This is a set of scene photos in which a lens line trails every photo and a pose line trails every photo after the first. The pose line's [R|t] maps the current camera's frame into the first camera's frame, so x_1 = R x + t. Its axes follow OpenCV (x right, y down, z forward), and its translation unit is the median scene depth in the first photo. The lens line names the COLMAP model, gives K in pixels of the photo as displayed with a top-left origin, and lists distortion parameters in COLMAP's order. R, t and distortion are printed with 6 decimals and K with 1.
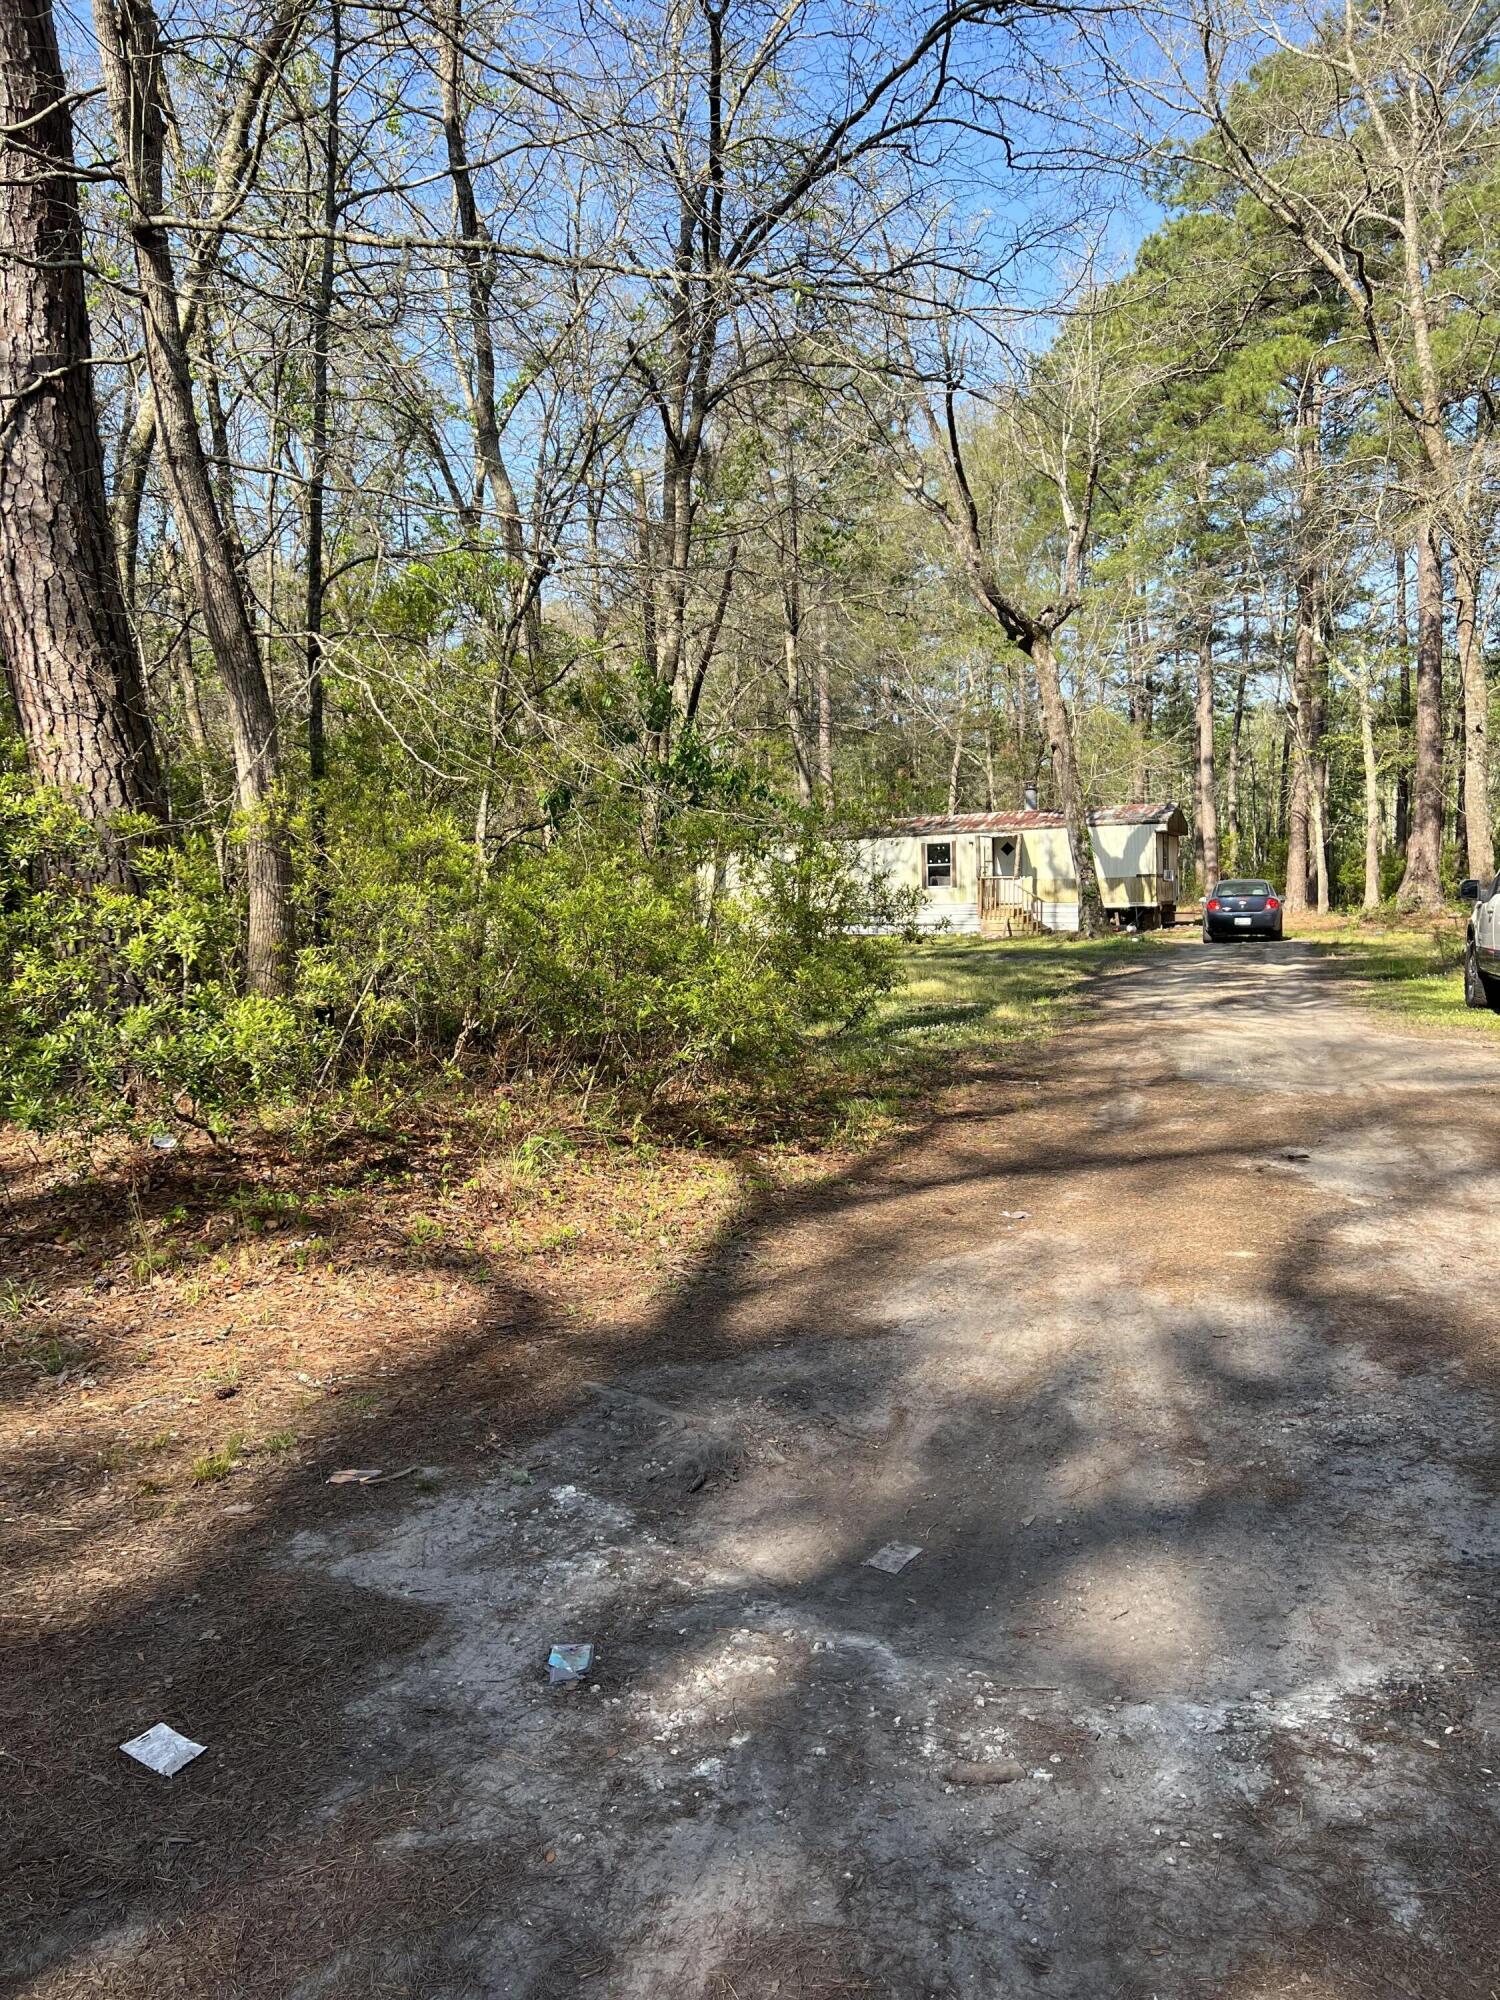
lens RADIAL K [[1498.5, 0, 750.0], [0, 1498.5, 1000.0], [0, 0, 1]] dist [0.056458, -0.059262]
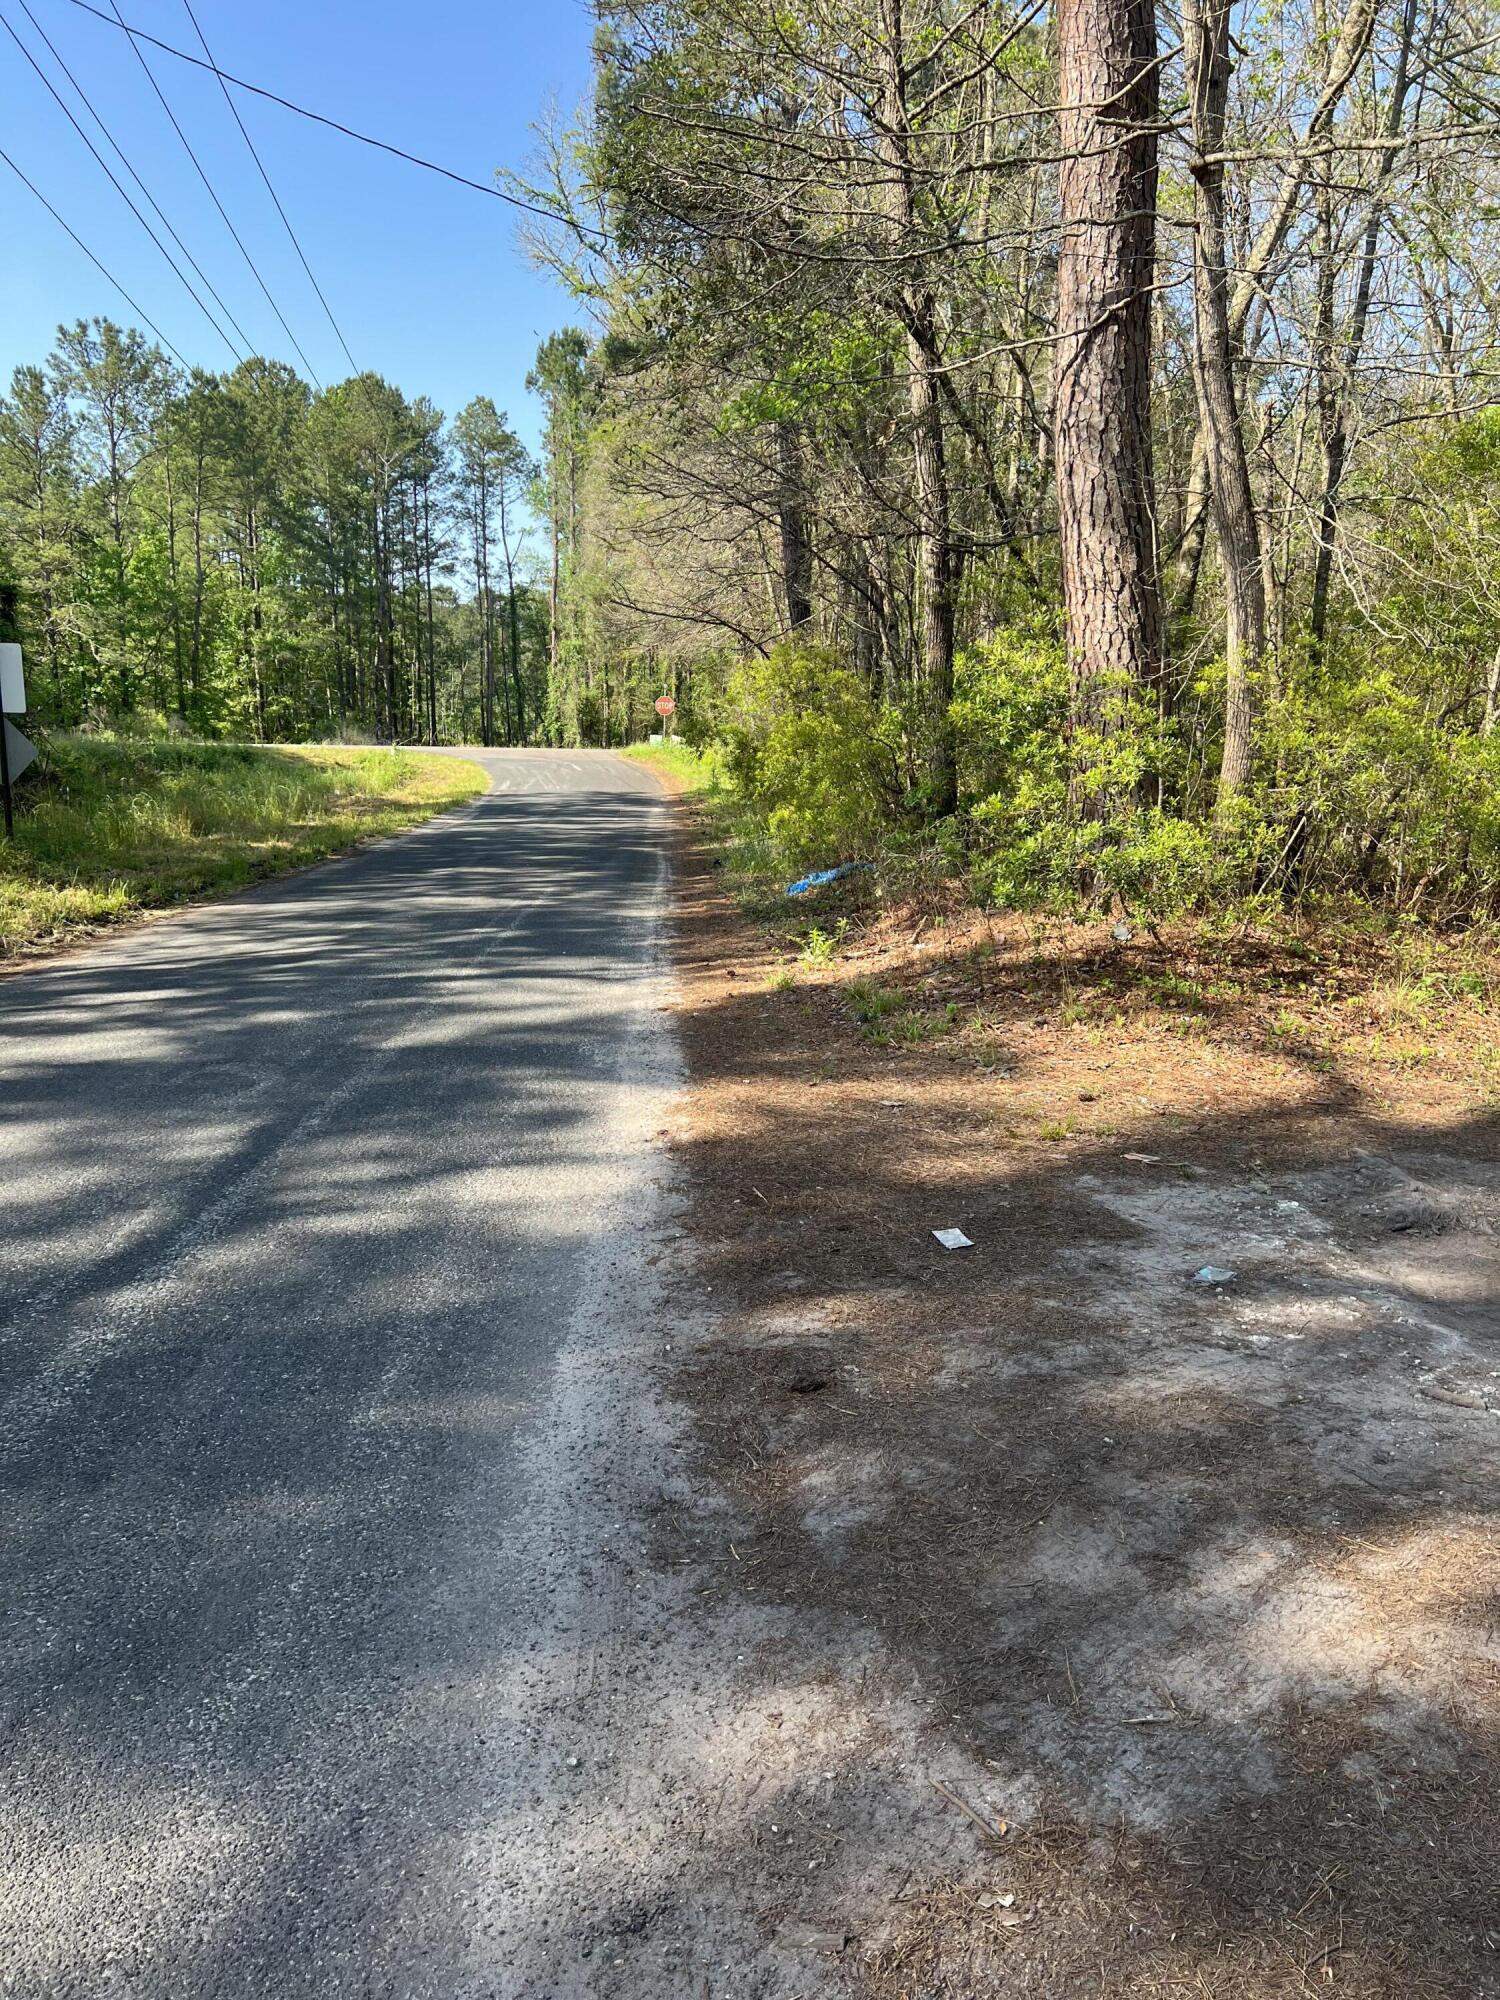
lens RADIAL K [[1534.6, 0, 750.0], [0, 1534.6, 1000.0], [0, 0, 1]] dist [-0.000503, 0.004050]
pose [[0.760772, 0.142799, -0.633115, 0.182384], [-0.079949, 0.988685, 0.126928, 0.009560], [0.644076, -0.045946, 0.763580, -0.167632]]
